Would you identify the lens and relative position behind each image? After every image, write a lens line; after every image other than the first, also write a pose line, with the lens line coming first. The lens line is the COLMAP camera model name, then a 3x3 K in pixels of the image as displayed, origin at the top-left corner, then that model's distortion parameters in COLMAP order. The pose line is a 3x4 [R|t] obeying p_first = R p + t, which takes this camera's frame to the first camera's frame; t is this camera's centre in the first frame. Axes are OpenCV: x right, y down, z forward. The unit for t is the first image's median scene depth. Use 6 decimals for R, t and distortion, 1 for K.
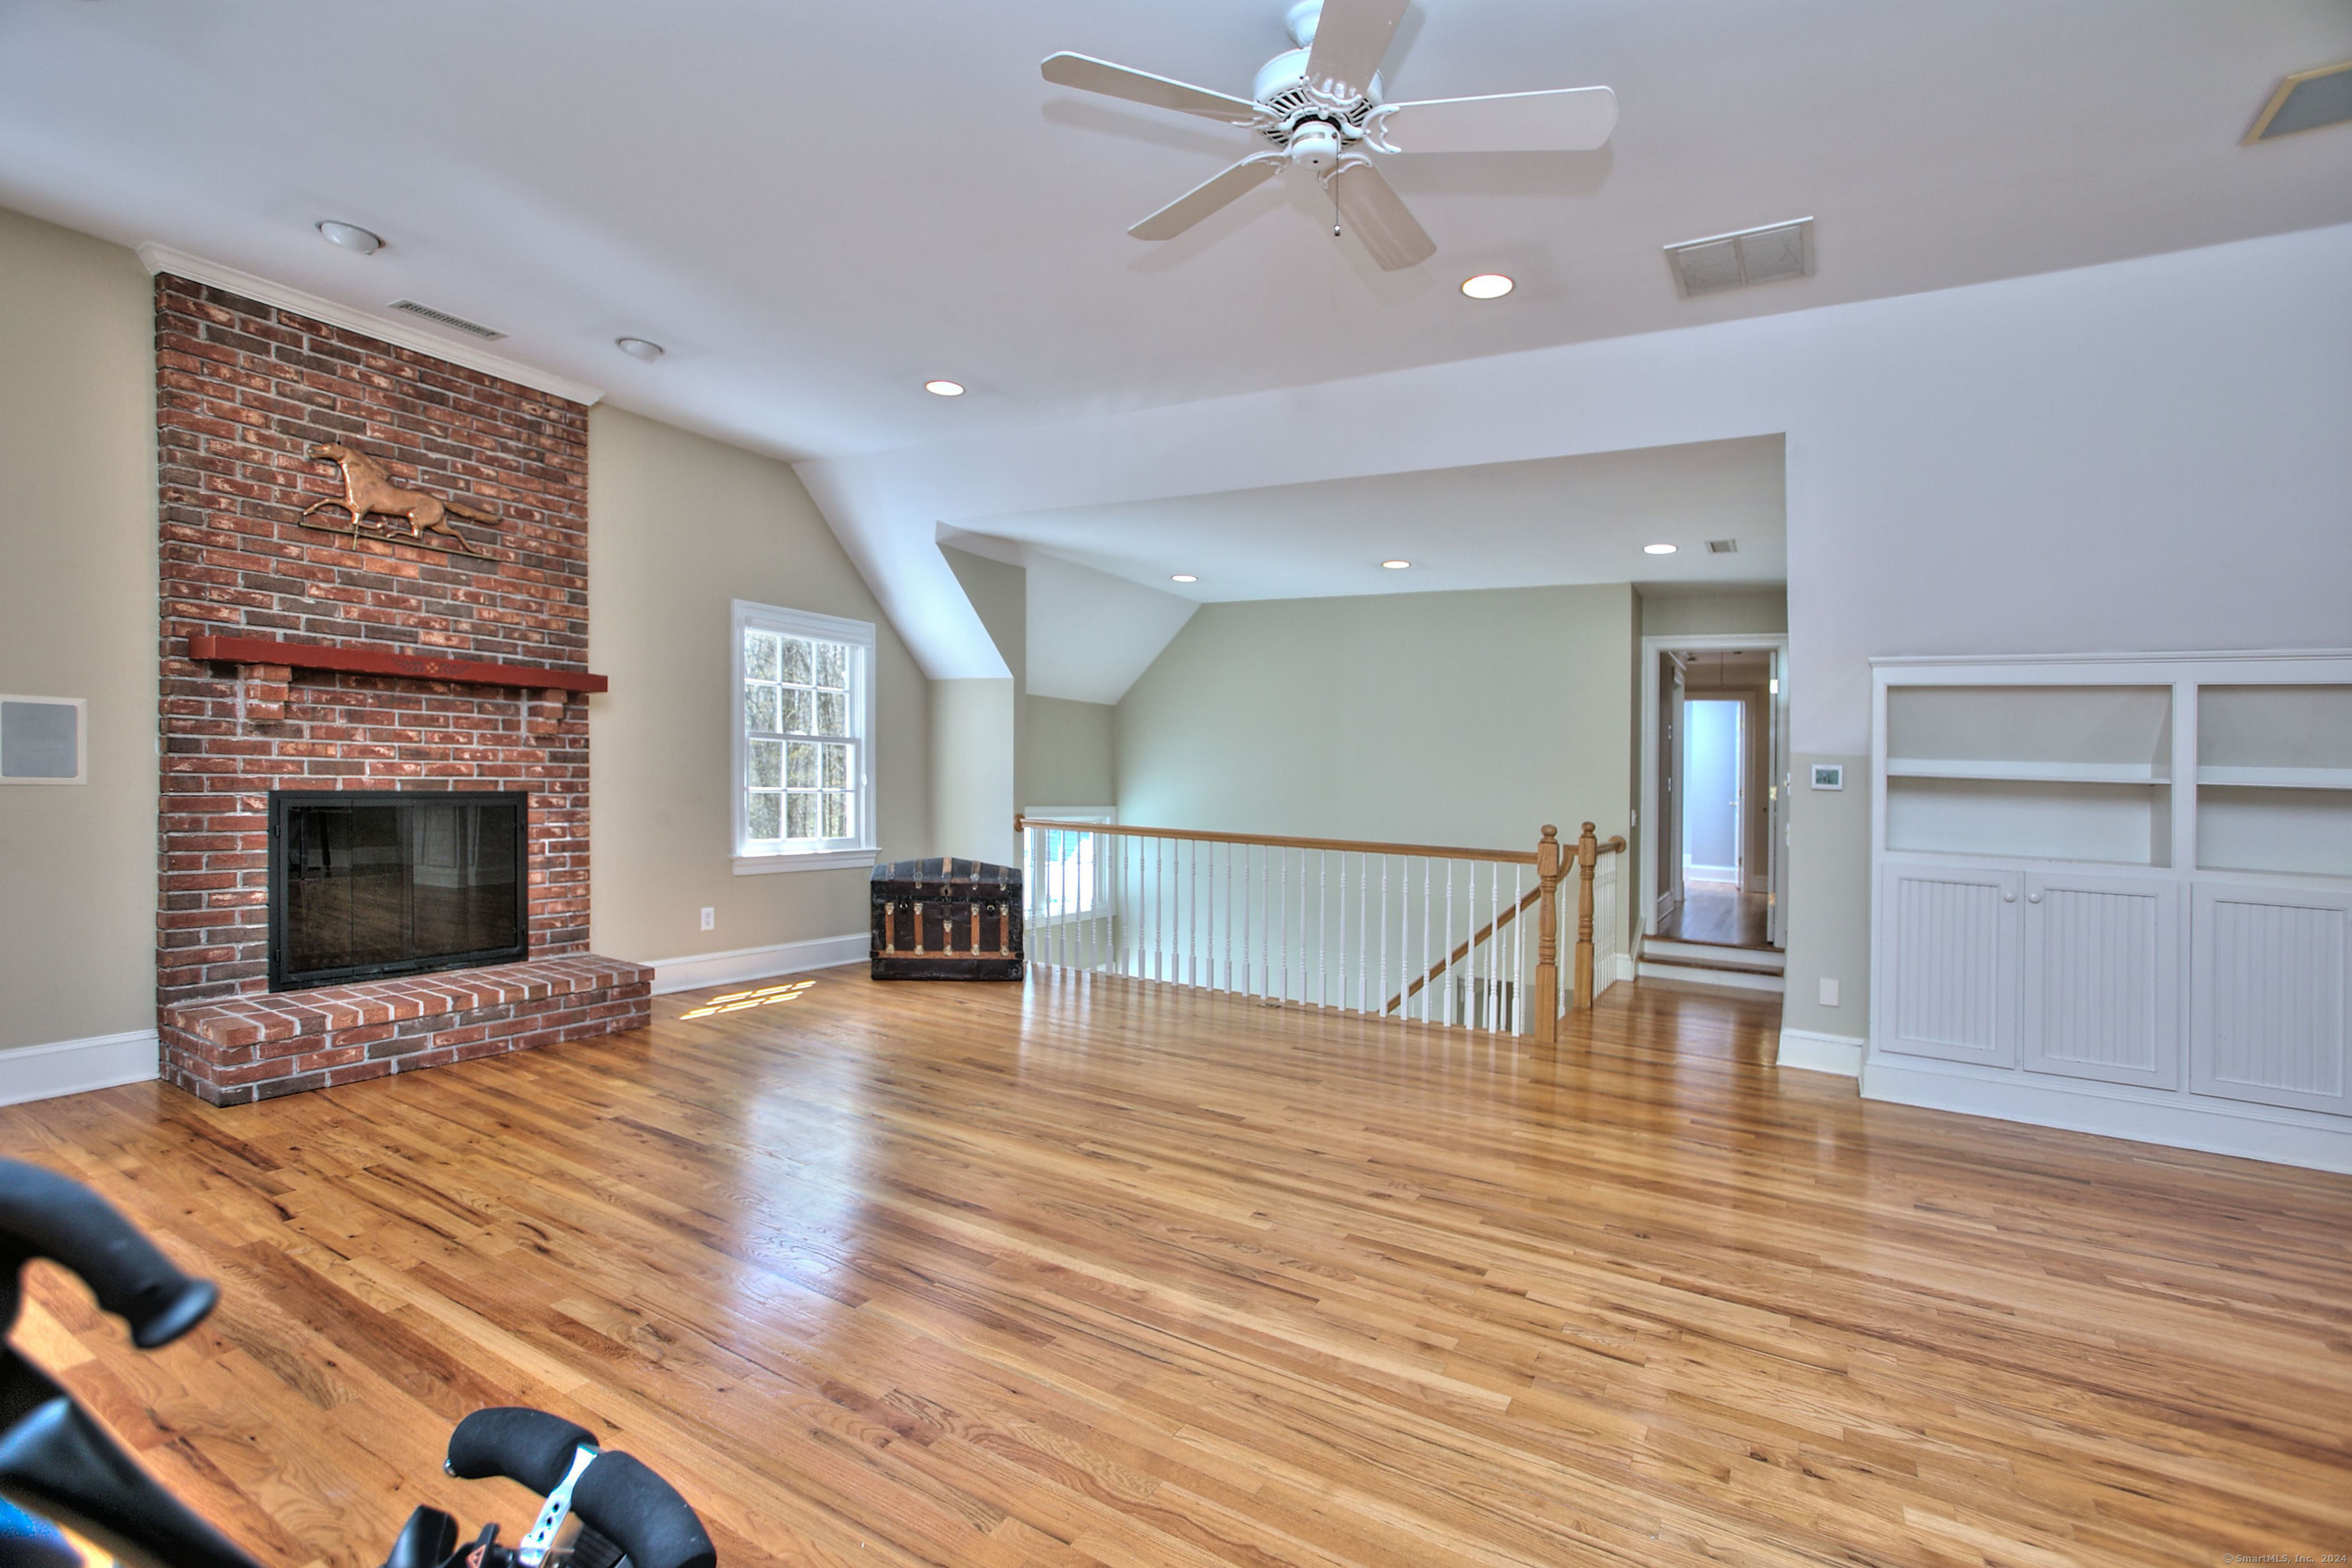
lens RADIAL K [[1068.4, 0, 1164.4], [0, 1068.4, 770.0], [0, 0, 1]] dist [-0.056604, 0.030660]
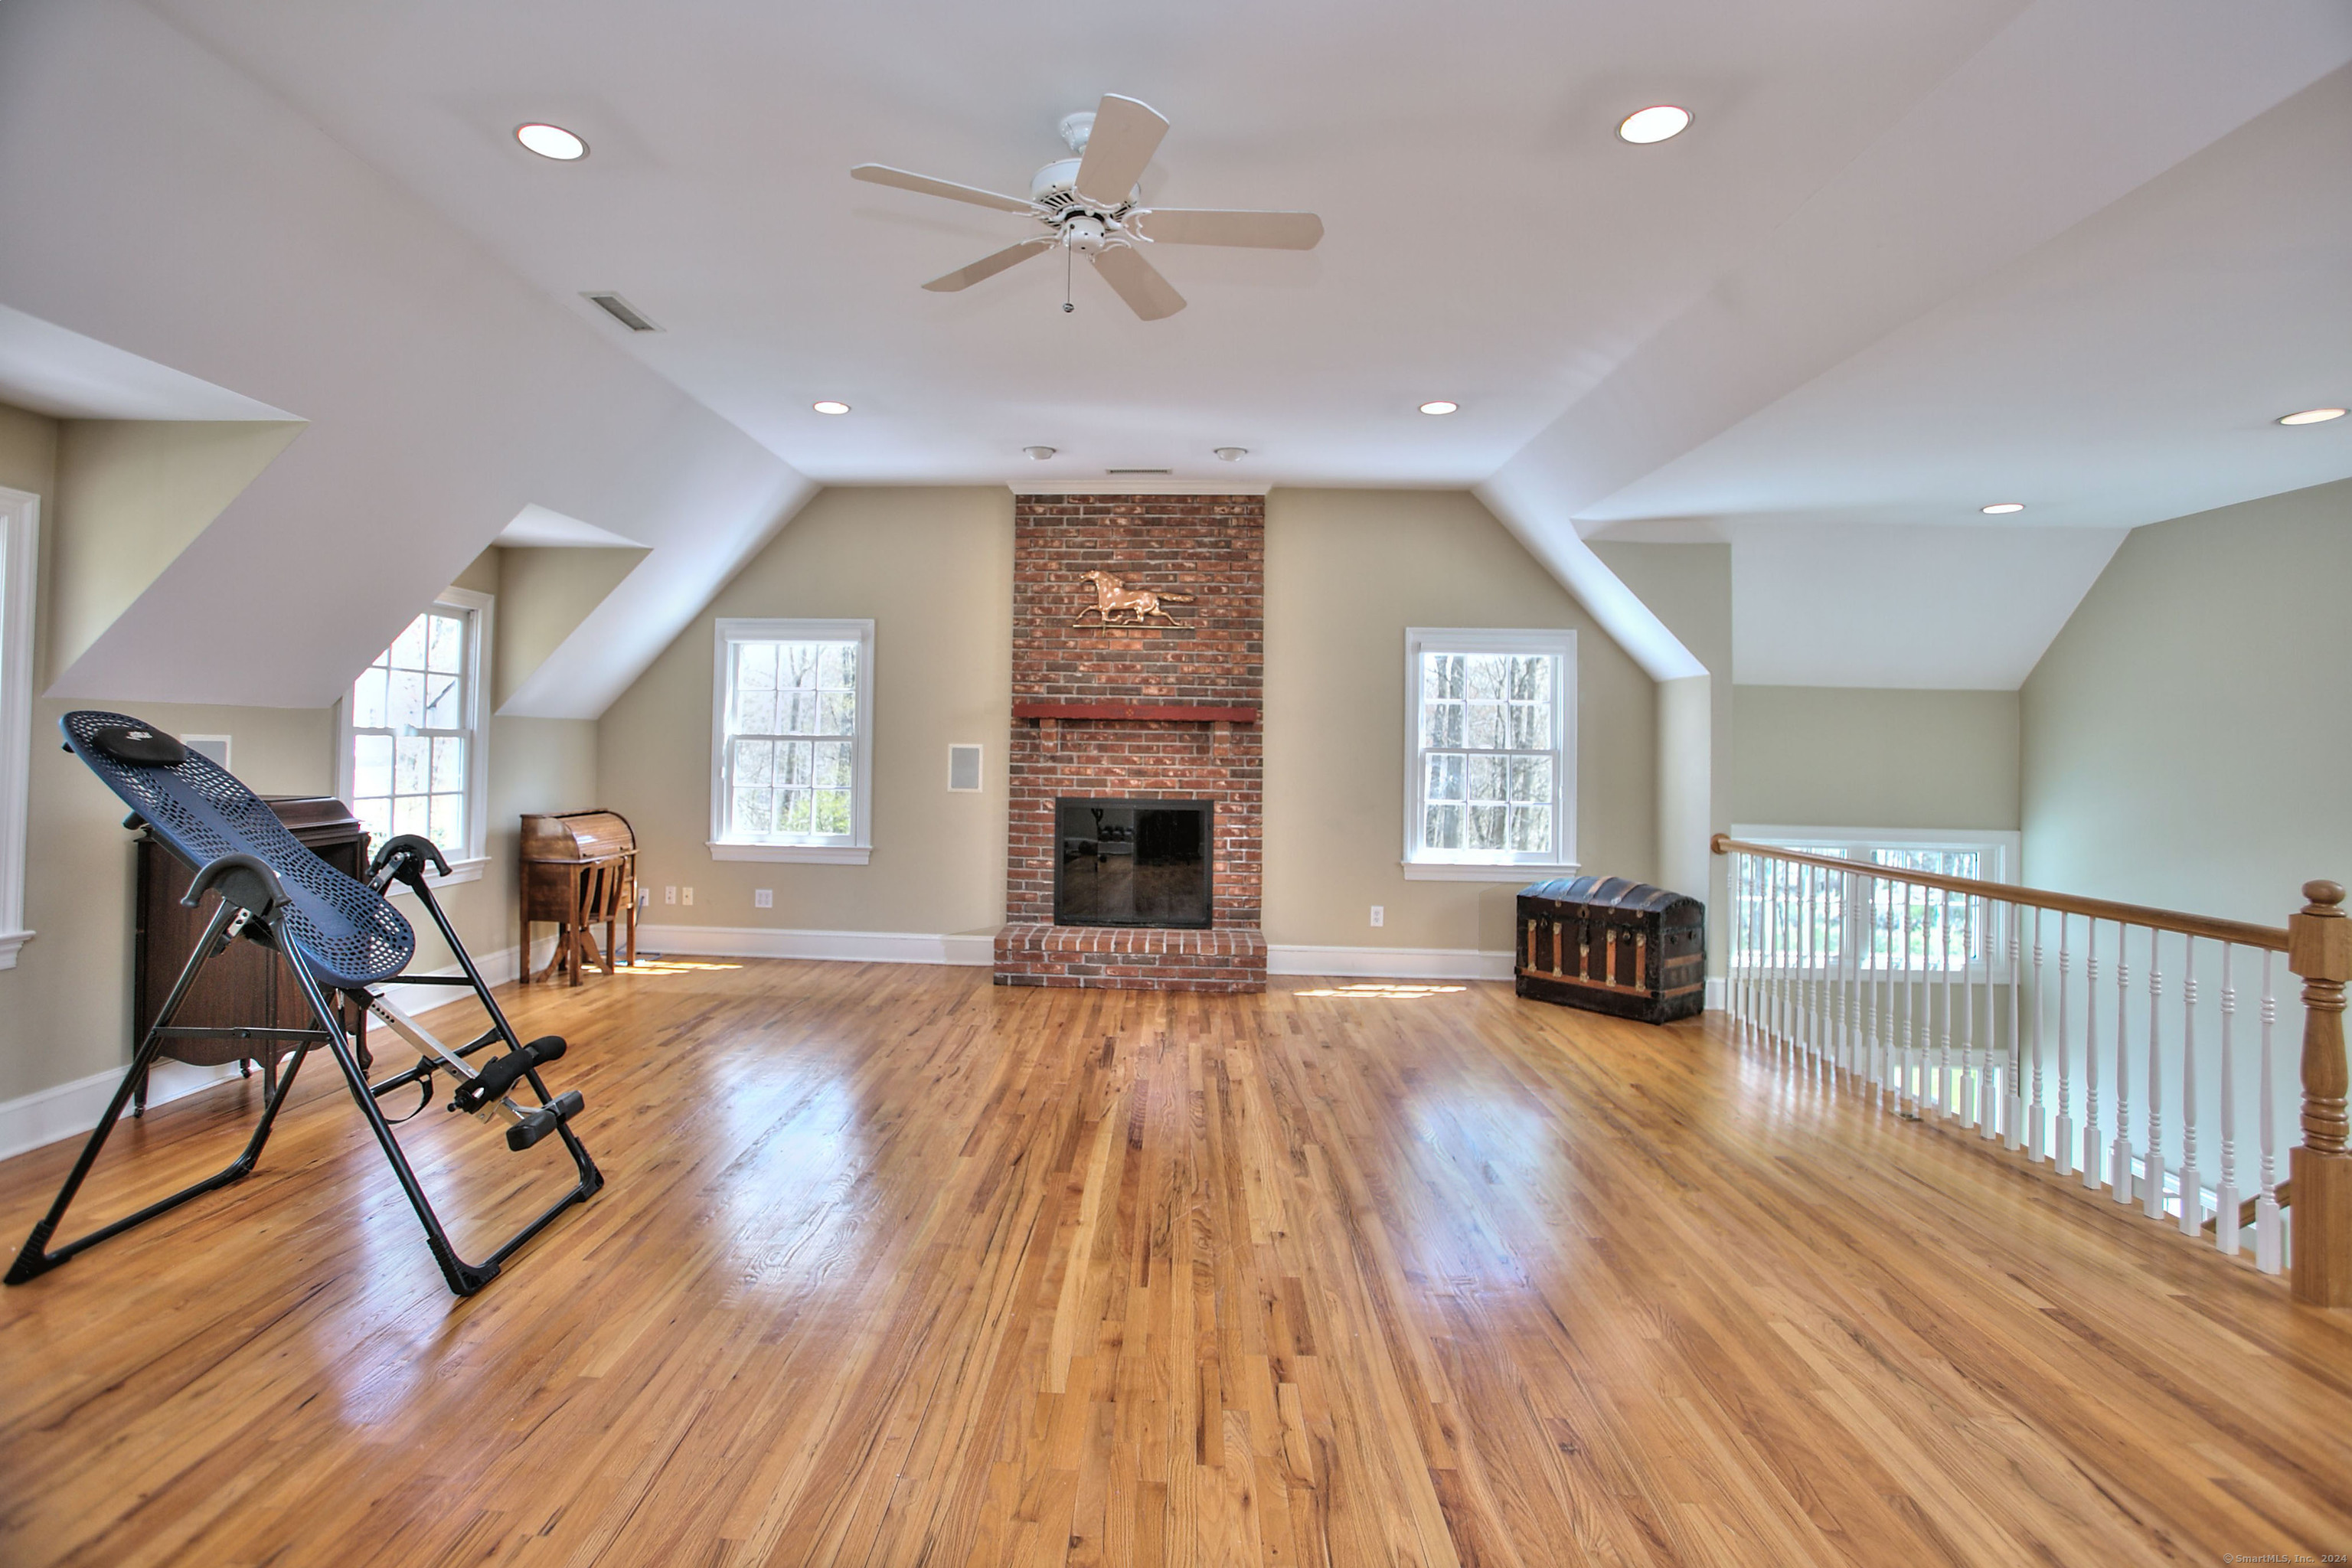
lens RADIAL K [[1174.7, 0, 1173.0], [0, 1174.7, 718.6], [0, 0, 1]] dist [-0.094691, 0.000378]
pose [[0.459692, -0.055331, -0.886353, 0.710871], [0.001964, 0.998118, -0.061289, 0.009050], [0.888076, 0.026433, 0.458936, 0.294096]]
